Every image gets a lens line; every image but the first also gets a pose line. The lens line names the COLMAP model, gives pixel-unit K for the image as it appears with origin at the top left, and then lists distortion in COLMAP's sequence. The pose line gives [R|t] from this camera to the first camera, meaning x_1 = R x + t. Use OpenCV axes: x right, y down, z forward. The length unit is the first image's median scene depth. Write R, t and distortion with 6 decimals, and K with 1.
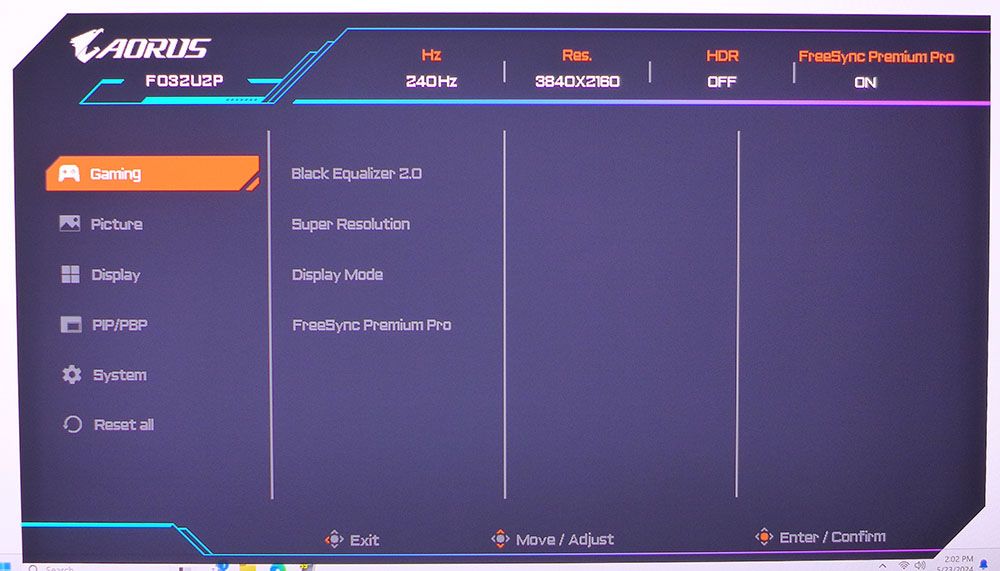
lens RADIAL K [[999.3, 0, 667.5], [0, 999.3, 284.8], [0, 0, 1]] dist [0.008840, 0.000000]
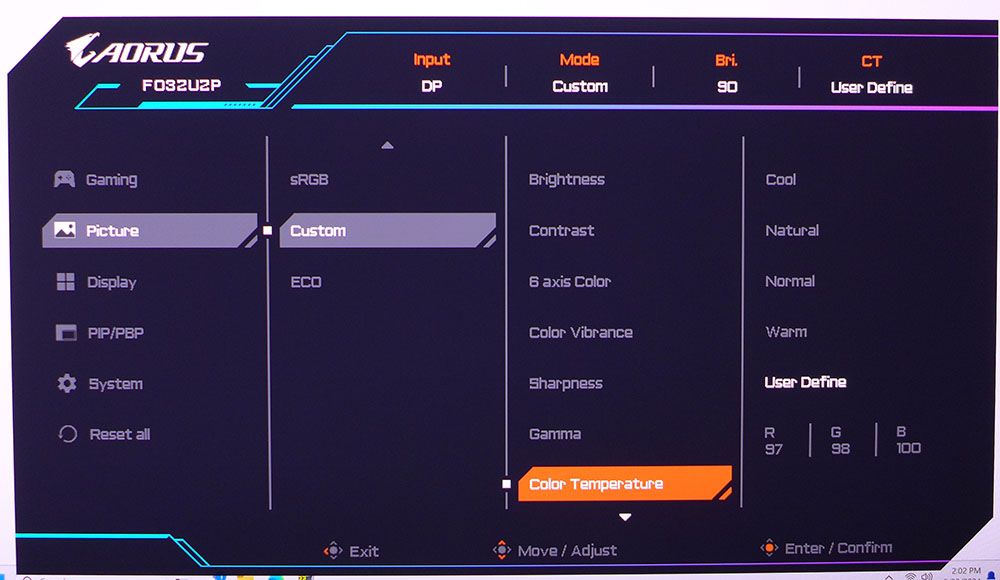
lens RADIAL K [[1007.3, 0, 492.0], [0, 1007.3, 291.3], [0, 0, 1]] dist [0.008917, 0.000000]
pose [[0.999986, 0.000331, 0.005356, -0.182109], [-0.000326, 0.999999, -0.001002, -0.000084], [-0.005357, 0.001000, 0.999985, 0.005460]]
